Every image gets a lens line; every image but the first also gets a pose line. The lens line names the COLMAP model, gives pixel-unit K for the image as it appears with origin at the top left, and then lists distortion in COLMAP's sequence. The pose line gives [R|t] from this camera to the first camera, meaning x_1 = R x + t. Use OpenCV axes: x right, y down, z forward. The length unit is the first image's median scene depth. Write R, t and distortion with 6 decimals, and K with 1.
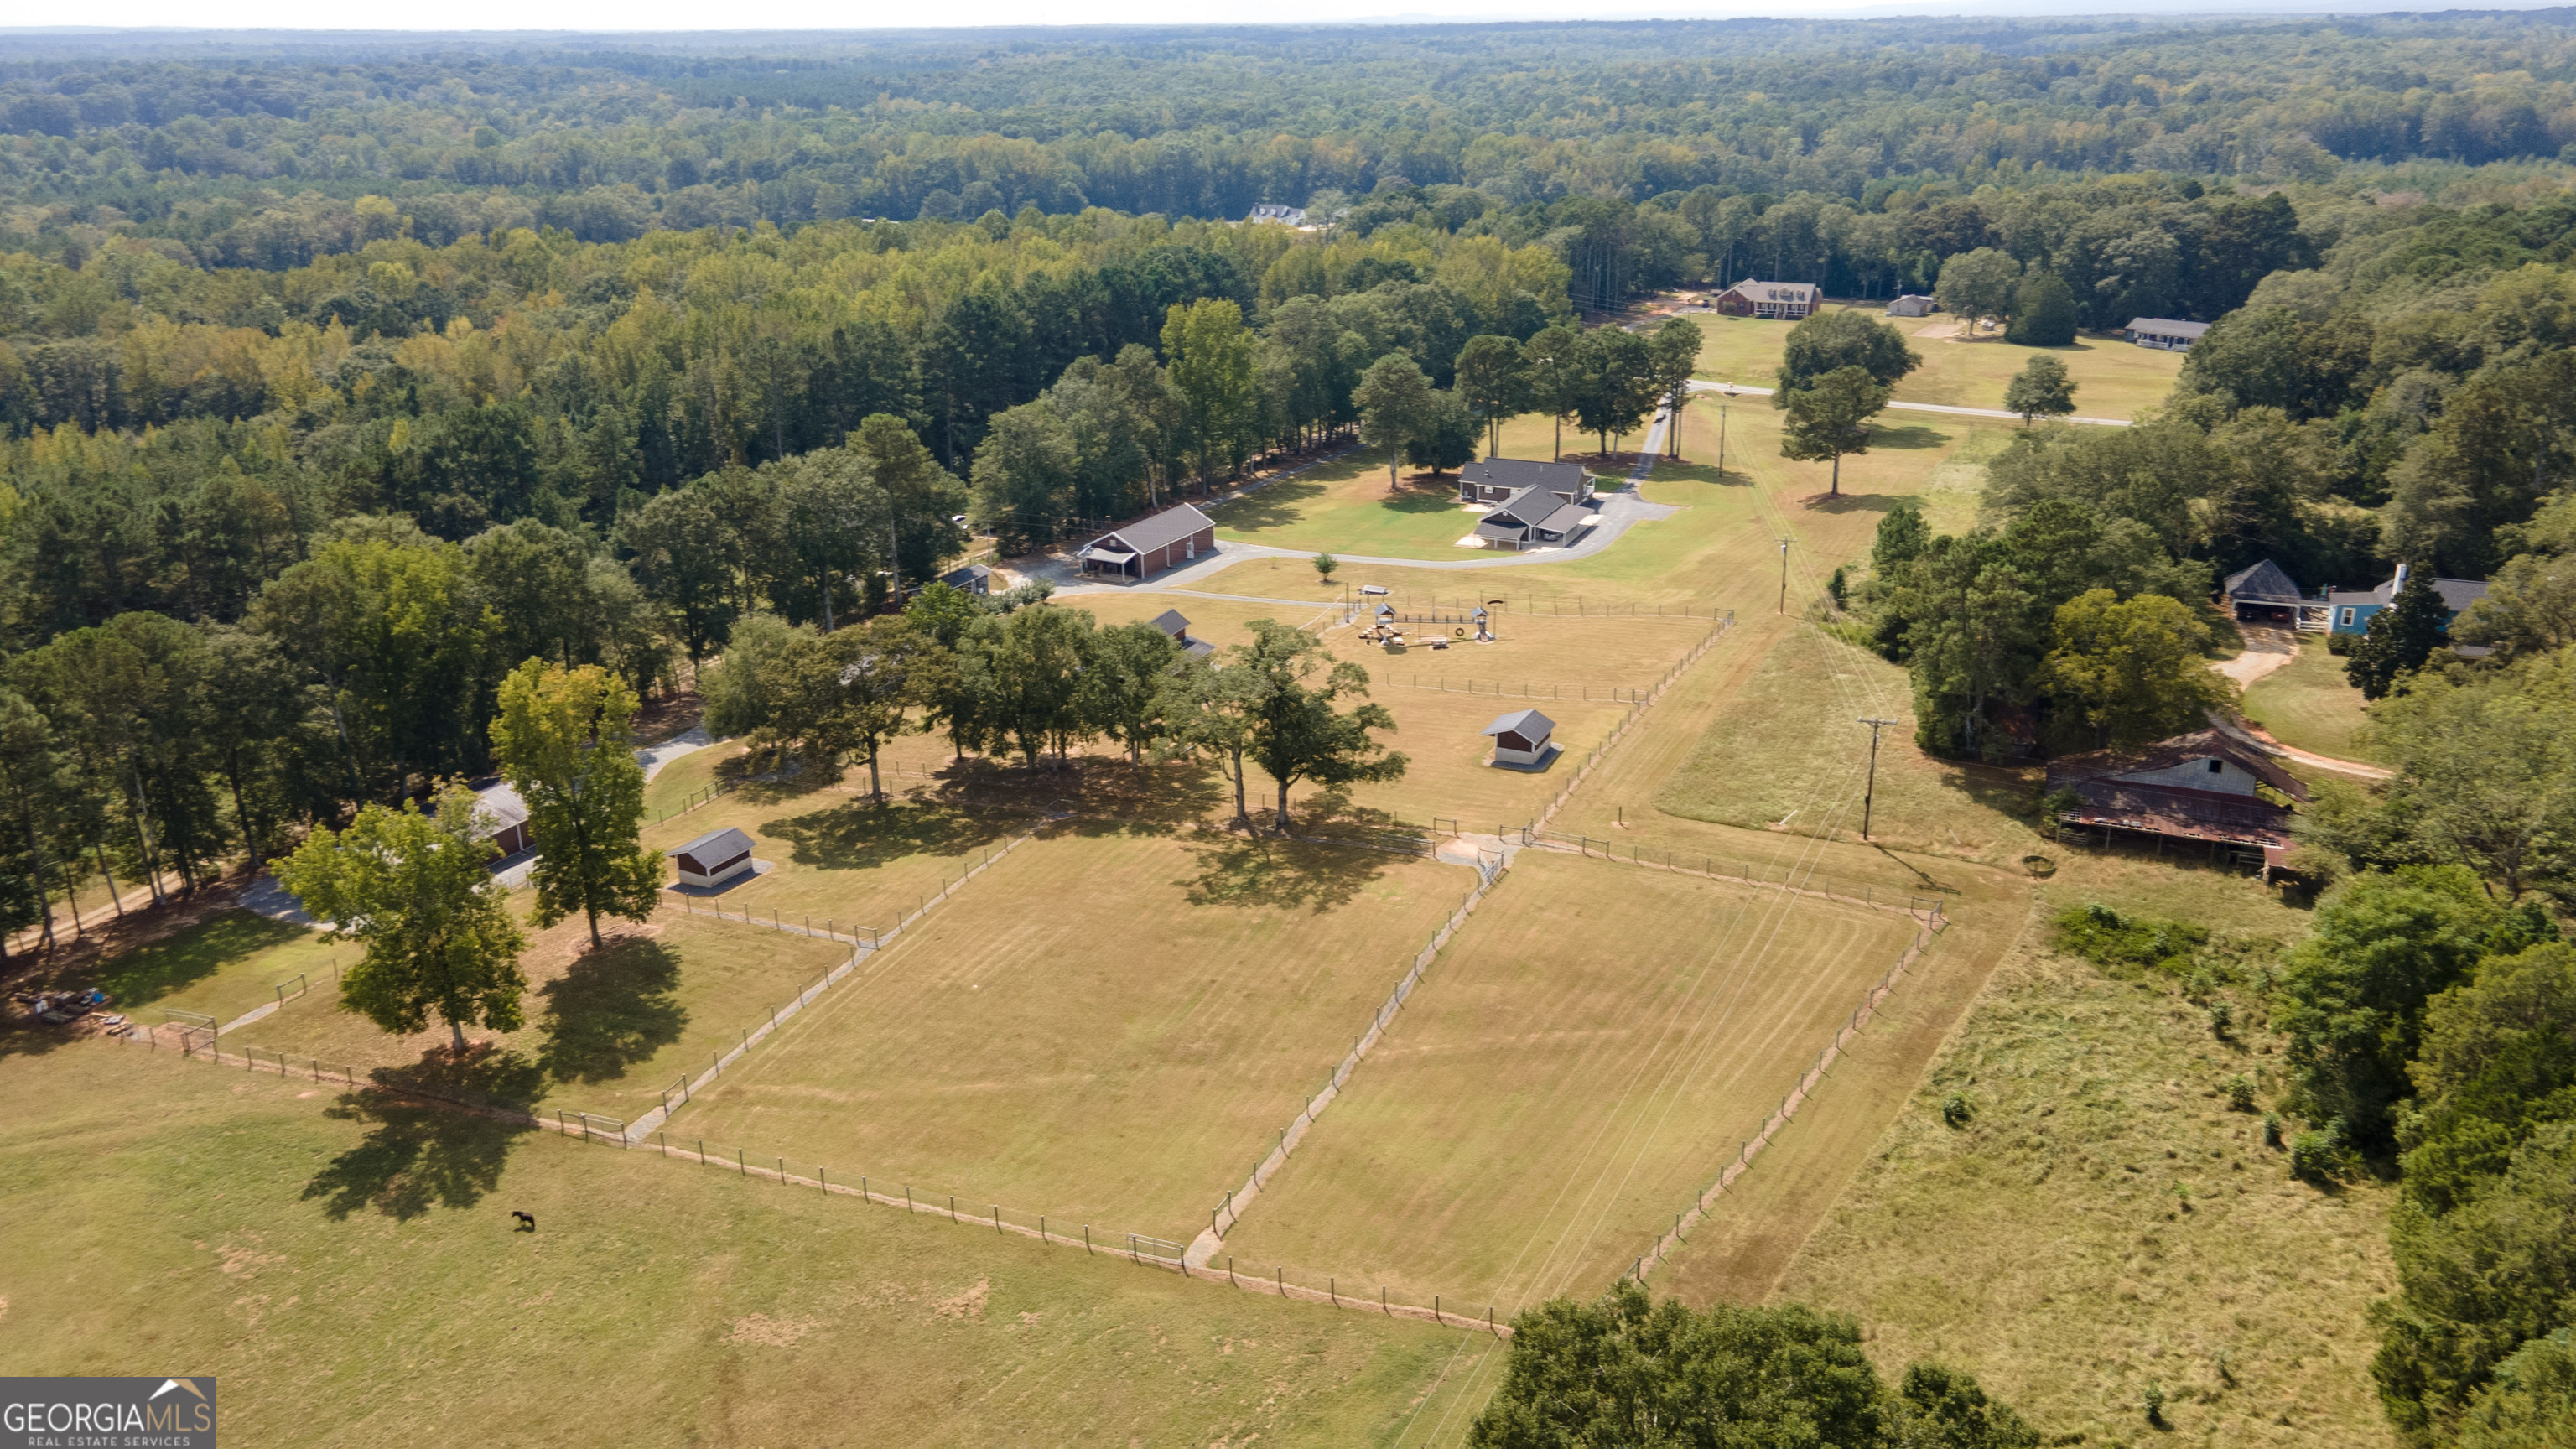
lens RADIAL K [[1840.5, 0, 1285.6], [0, 1840.5, 724.9], [0, 0, 1]] dist [0.025860, 0.029177]
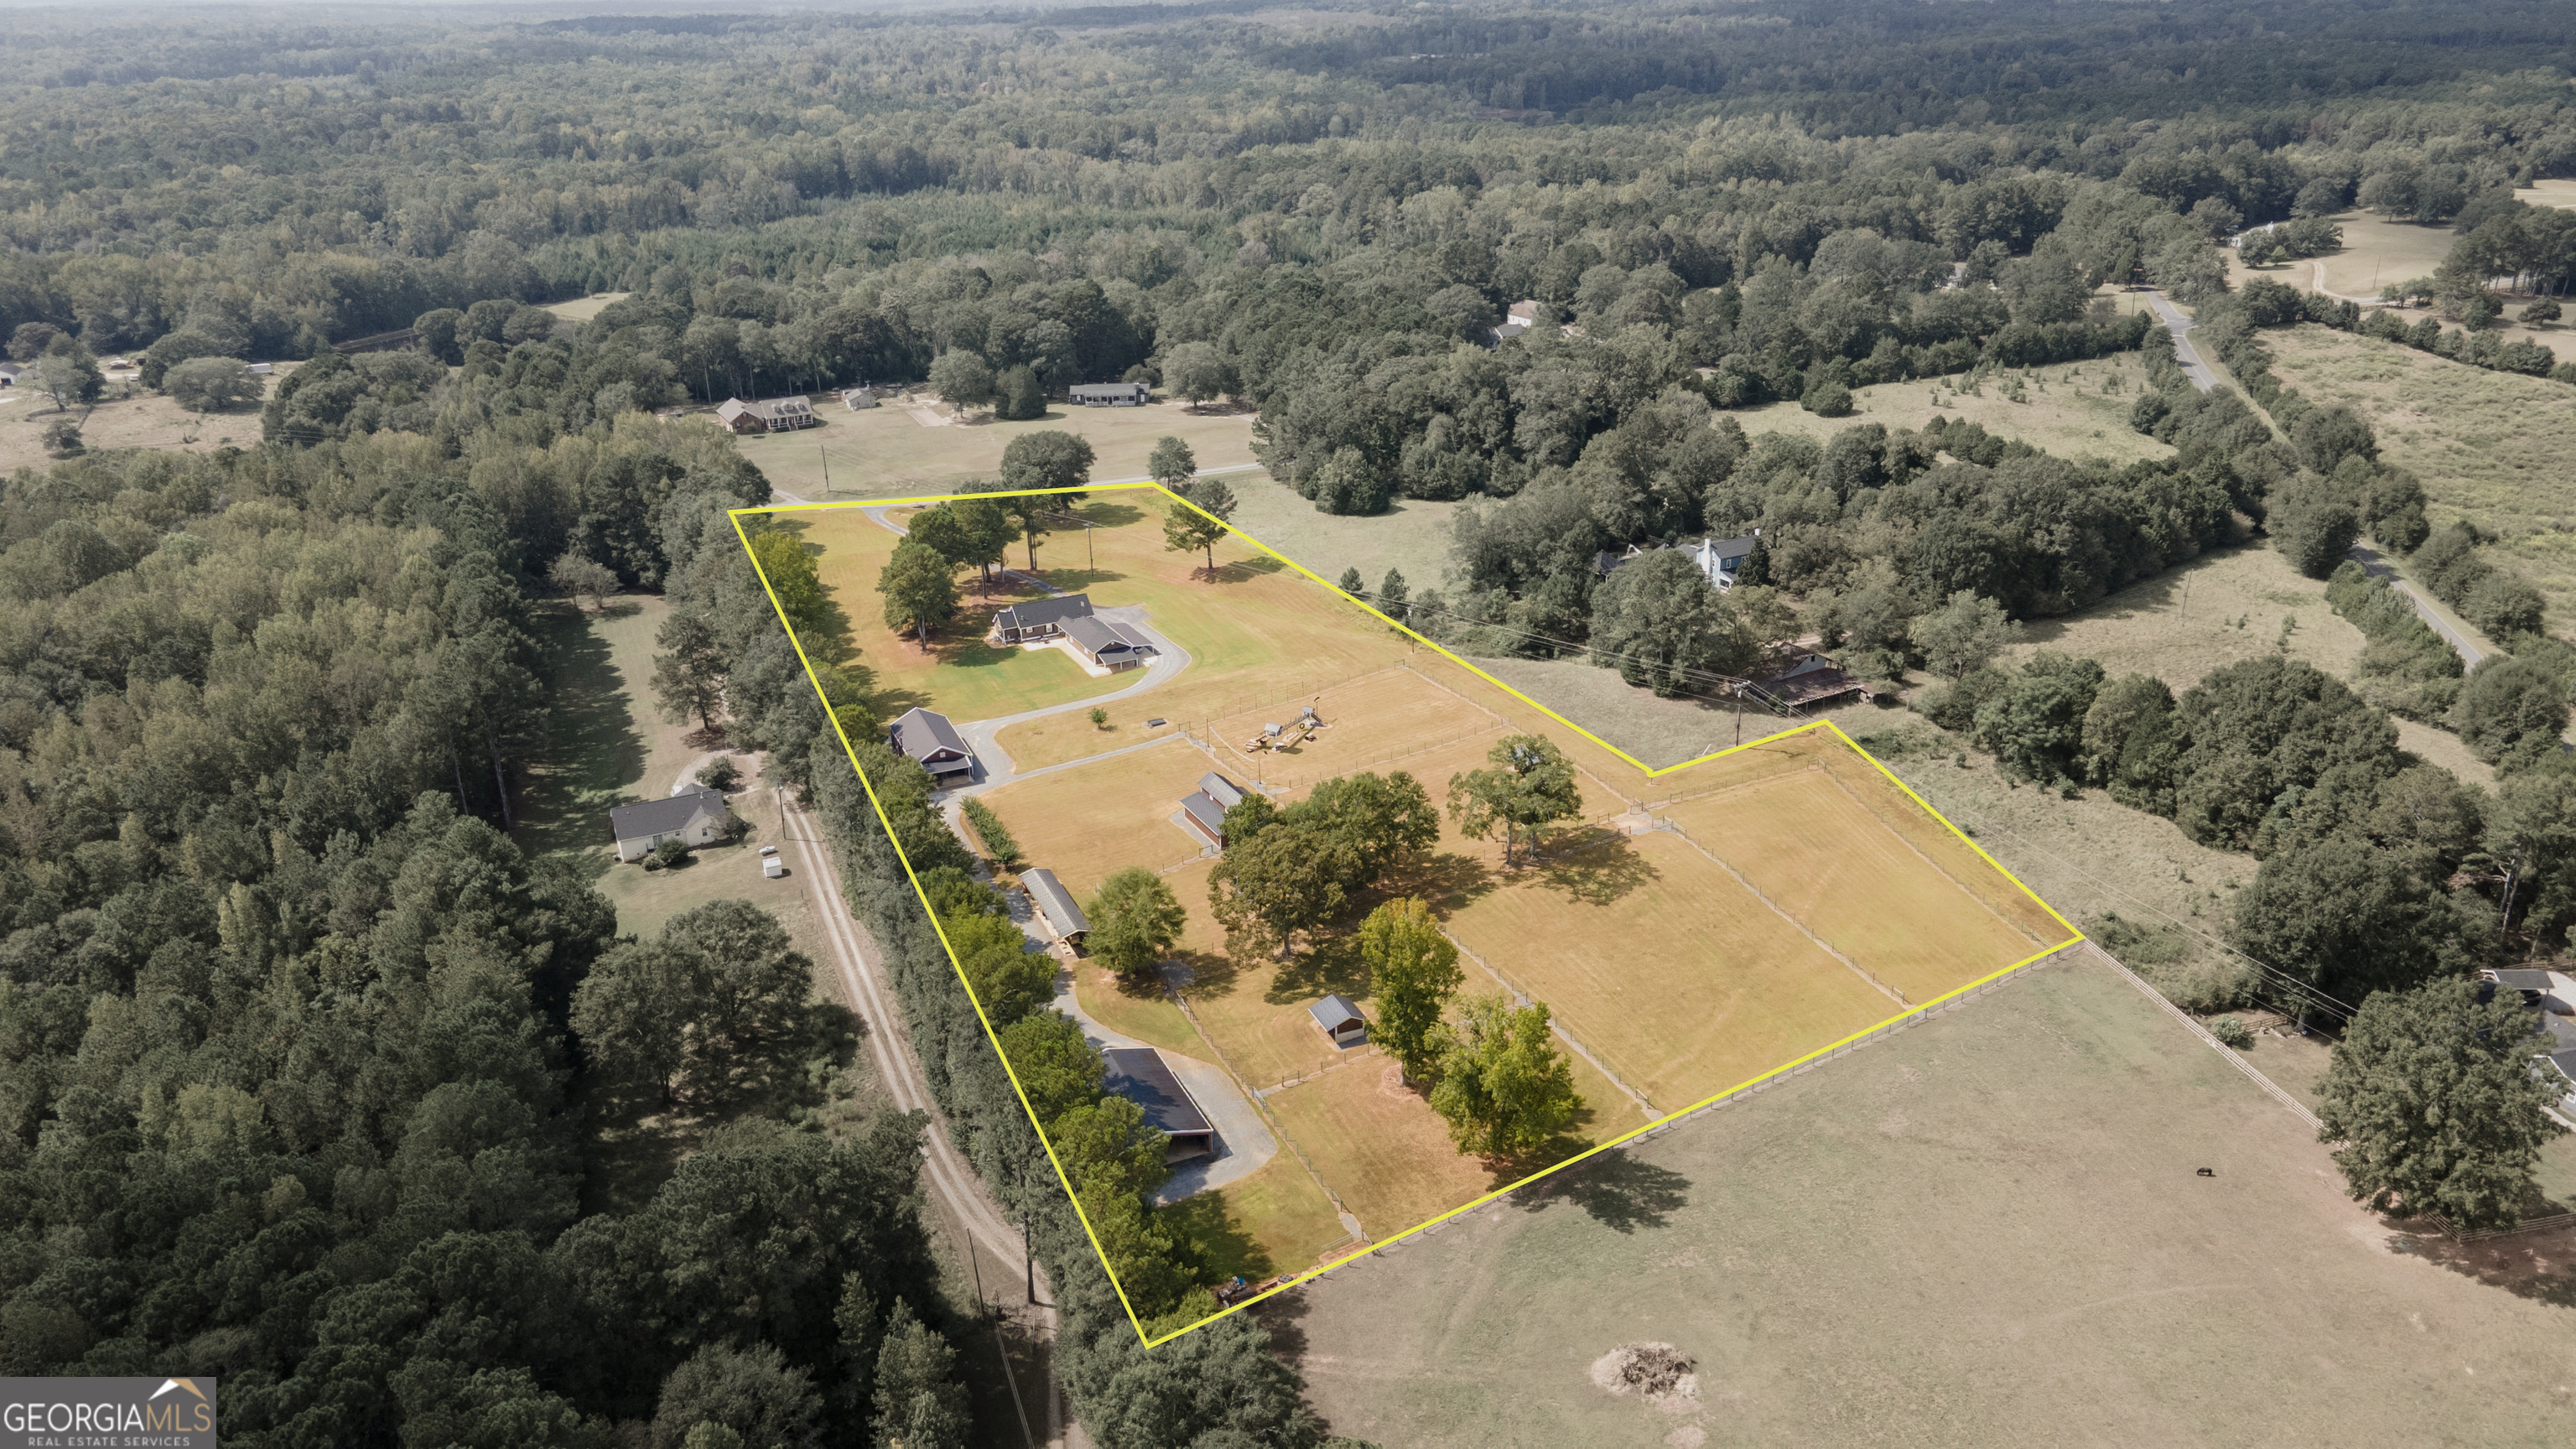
lens RADIAL K [[1803.5, 0, 1283.5], [0, 1803.5, 718.7], [0, 0, 1]] dist [0.039057, 0.001318]
pose [[0.629083, -0.301382, 0.716535, -0.749926], [0.296006, 0.945211, 0.137687, -0.206991], [-0.718773, 0.125482, 0.683827, 0.038790]]
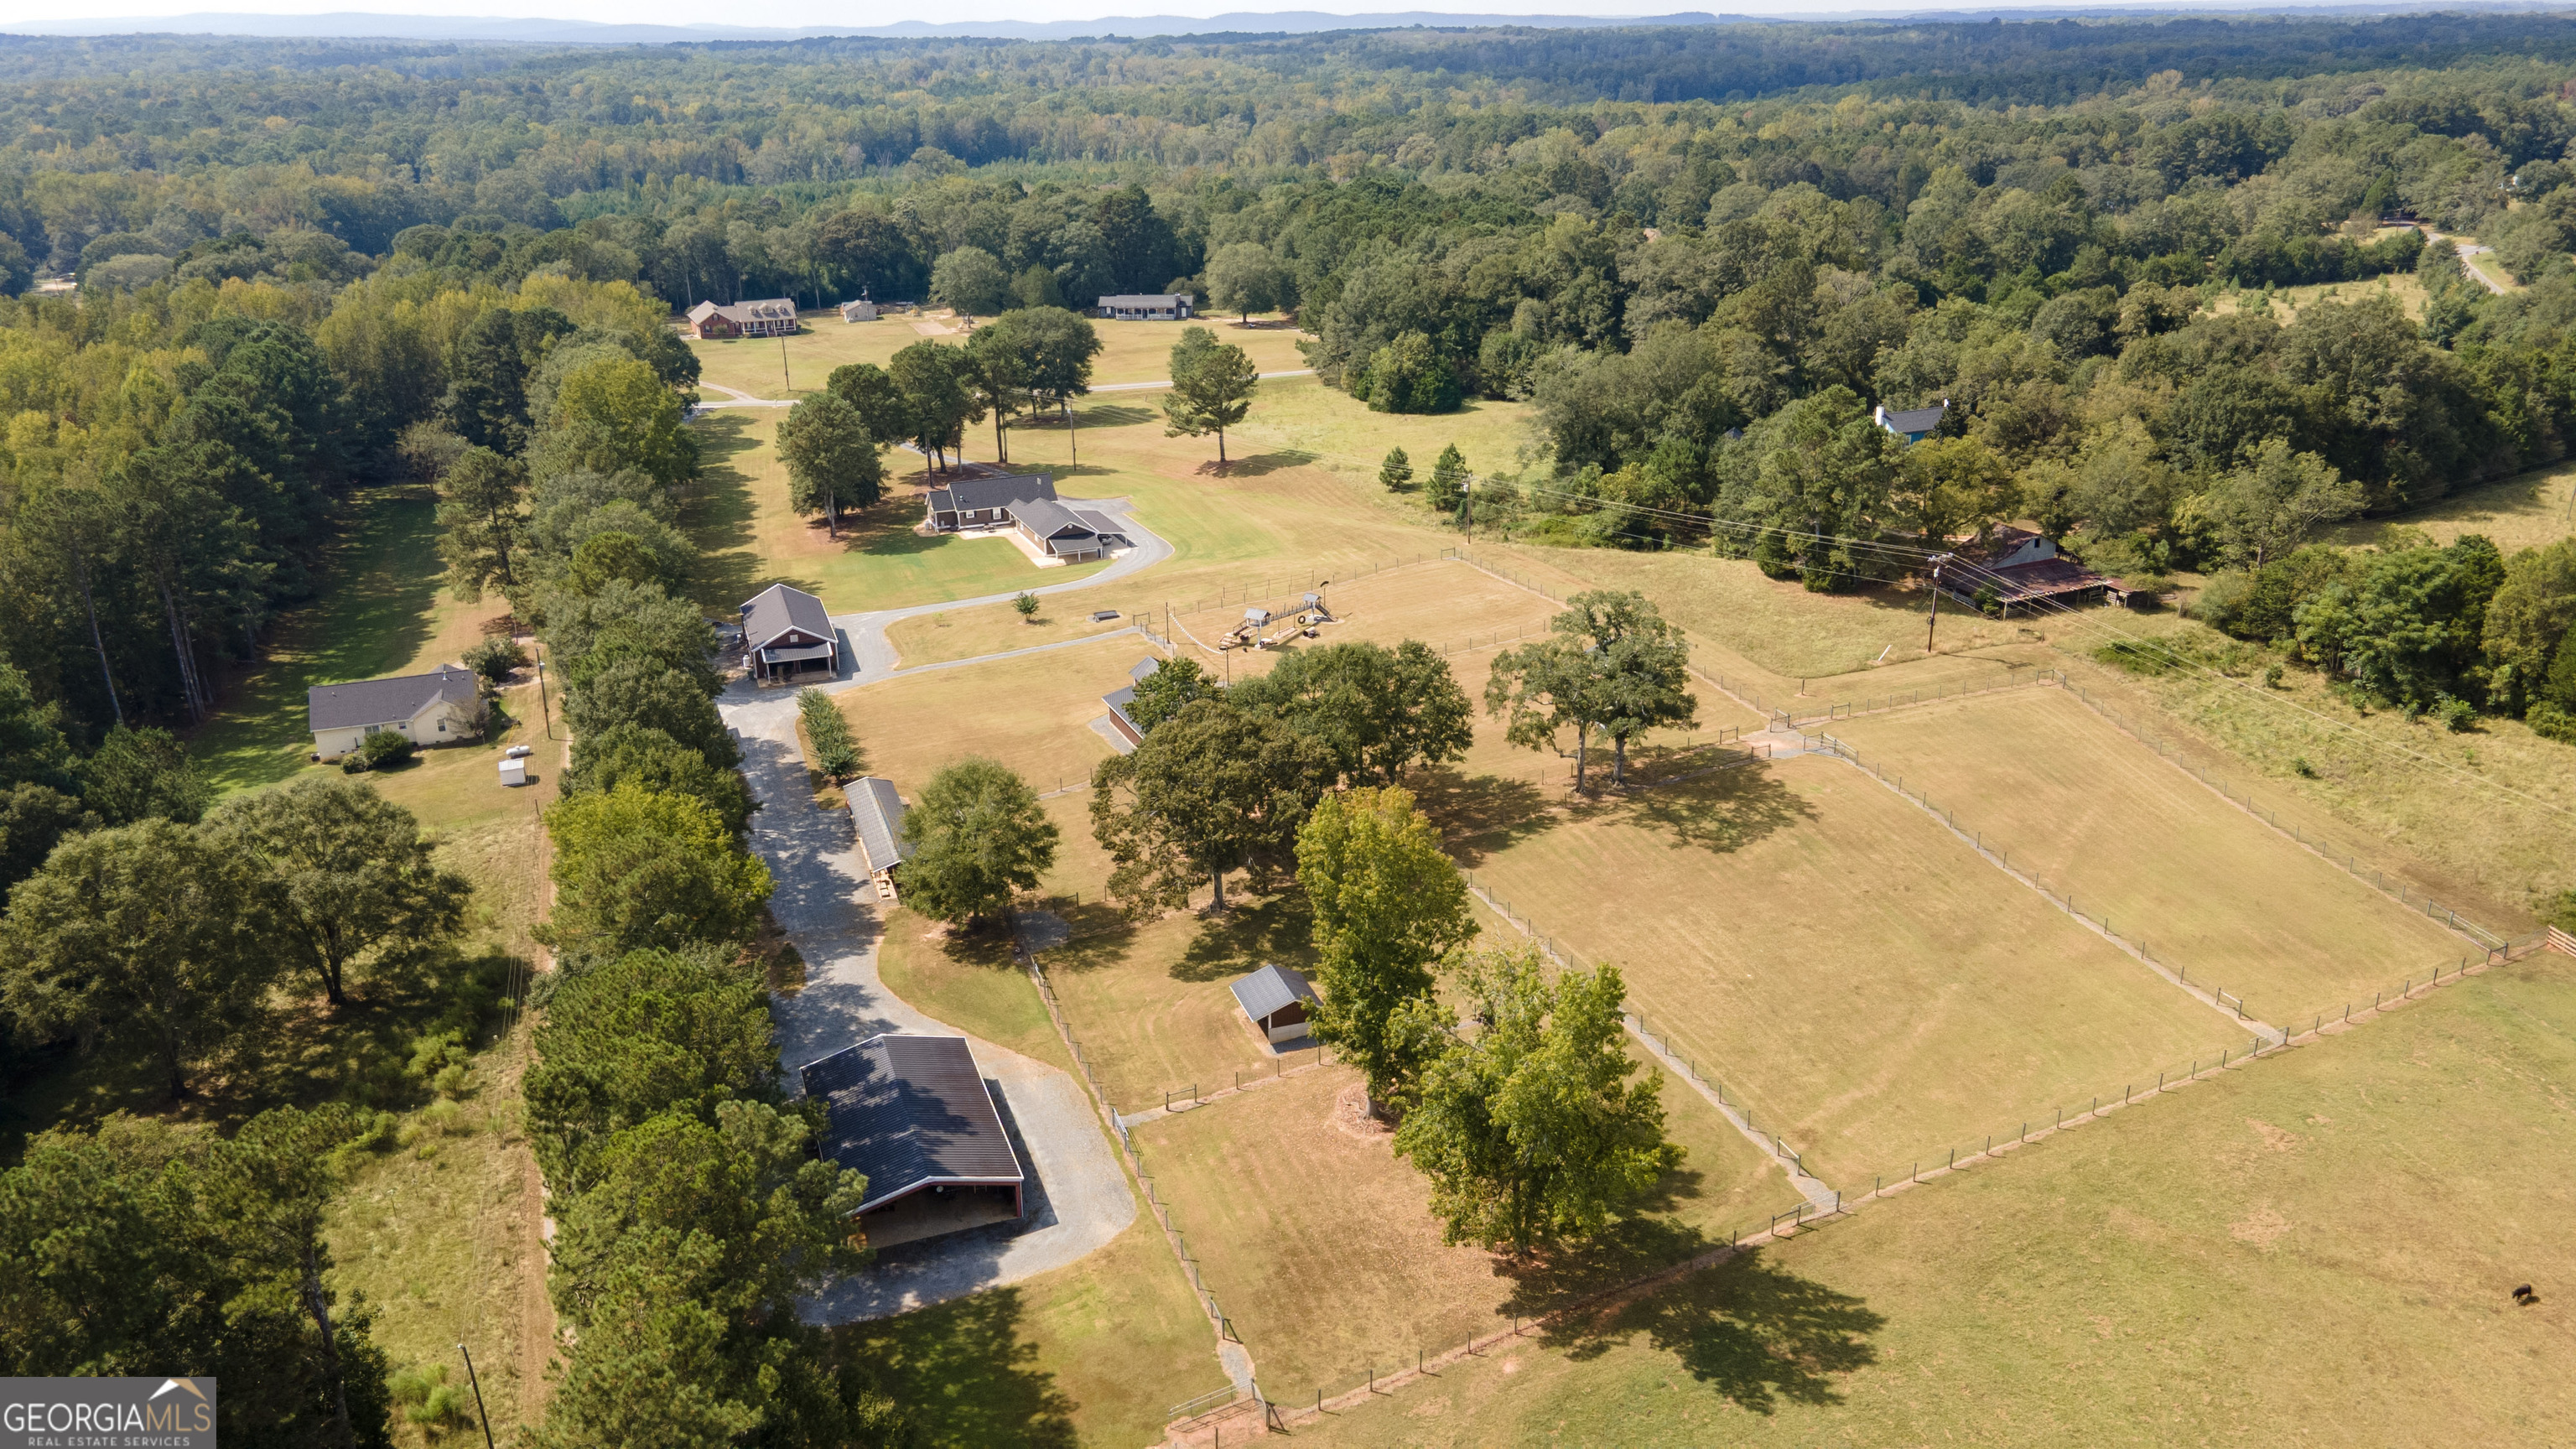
lens RADIAL K [[1840.5, 0, 1285.6], [0, 1840.5, 720.4], [0, 0, 1]] dist [0.025860, 0.029177]
pose [[0.678330, -0.261442, 0.686670, -0.512048], [0.270948, 0.957697, 0.096975, -0.080420], [-0.682975, 0.120271, 0.720472, 0.224537]]
